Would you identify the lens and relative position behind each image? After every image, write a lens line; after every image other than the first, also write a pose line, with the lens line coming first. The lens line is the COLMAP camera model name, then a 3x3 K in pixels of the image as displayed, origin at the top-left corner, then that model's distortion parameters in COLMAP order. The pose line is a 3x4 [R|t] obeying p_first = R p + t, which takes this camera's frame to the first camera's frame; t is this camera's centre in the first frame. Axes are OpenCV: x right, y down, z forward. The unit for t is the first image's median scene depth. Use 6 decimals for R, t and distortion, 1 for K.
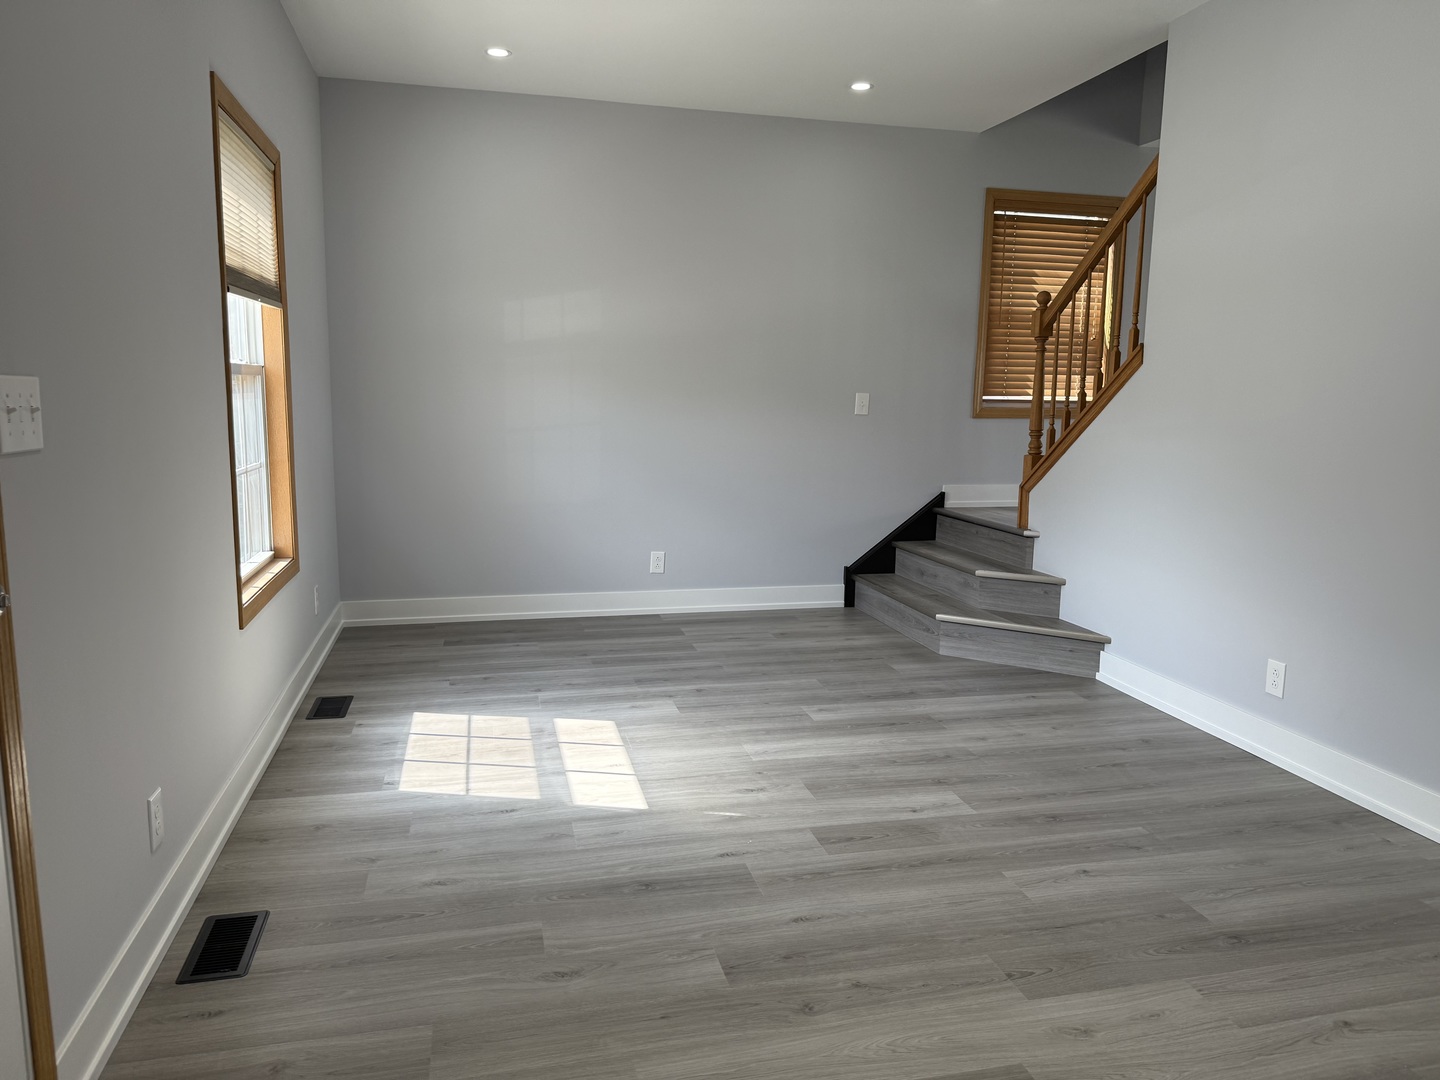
lens RADIAL K [[1012.8, 0, 720.0], [0, 1012.8, 540.0], [0, 0, 1]] dist [0.102622, -0.169461]
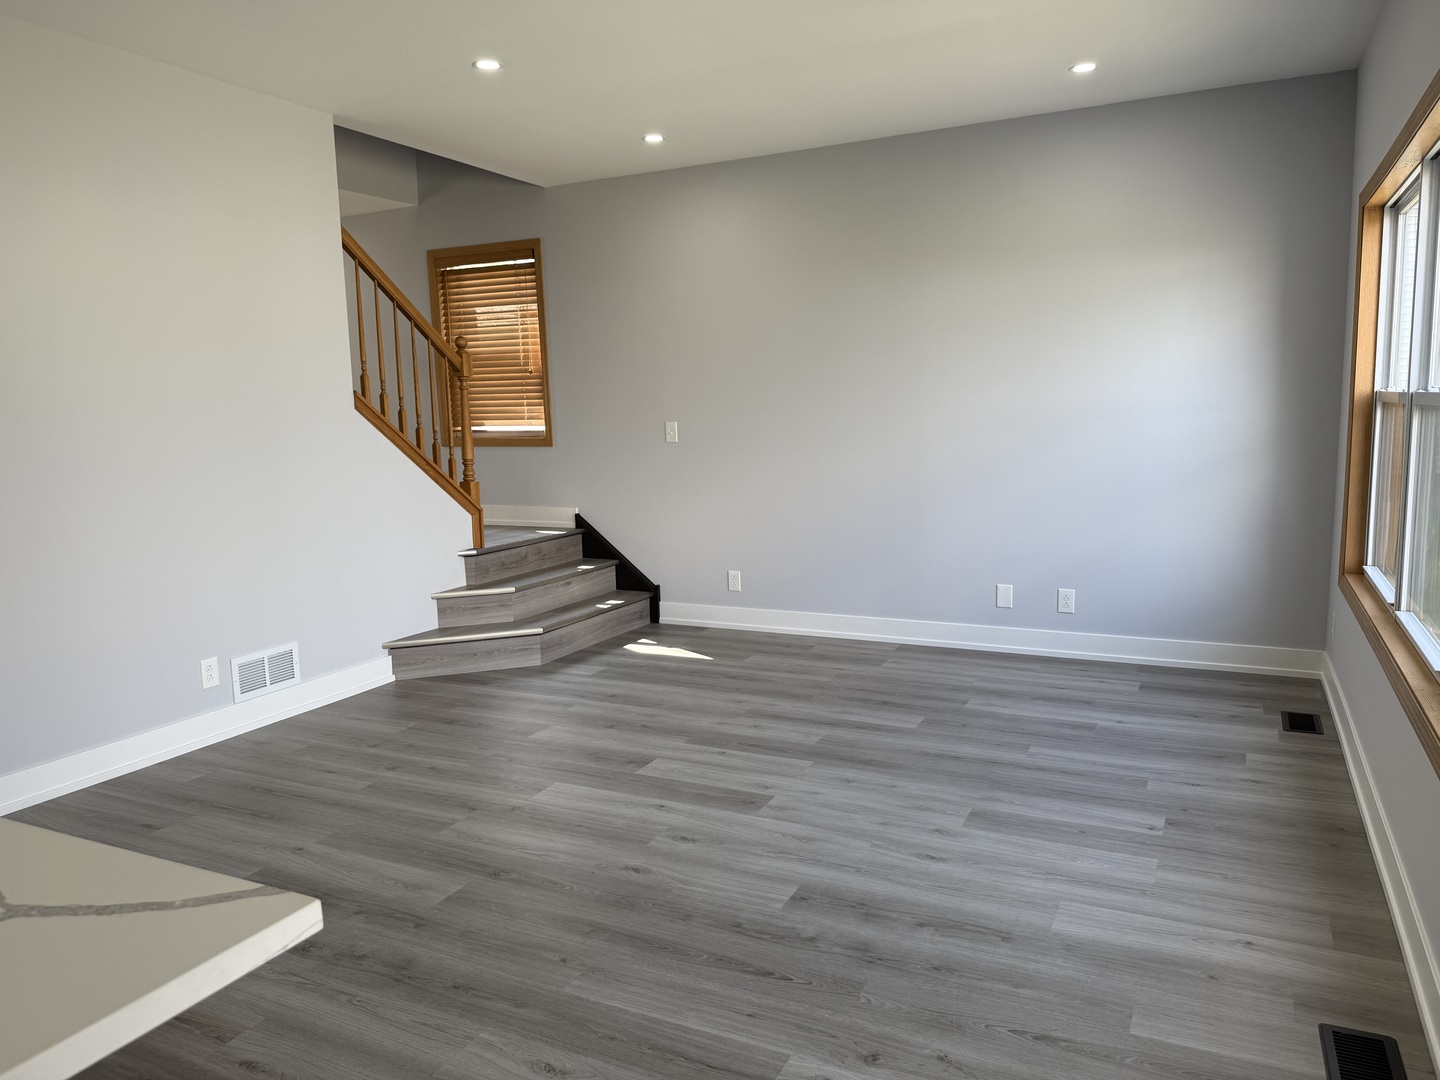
lens RADIAL K [[1012.8, 0, 720.0], [0, 1012.8, 540.0], [0, 0, 1]] dist [0.102622, -0.169461]
pose [[0.766858, 0.042230, -0.640426, 0.608010], [-0.057104, 0.998365, -0.002545, -0.016896], [0.639271, 0.038523, 0.768016, 0.164530]]
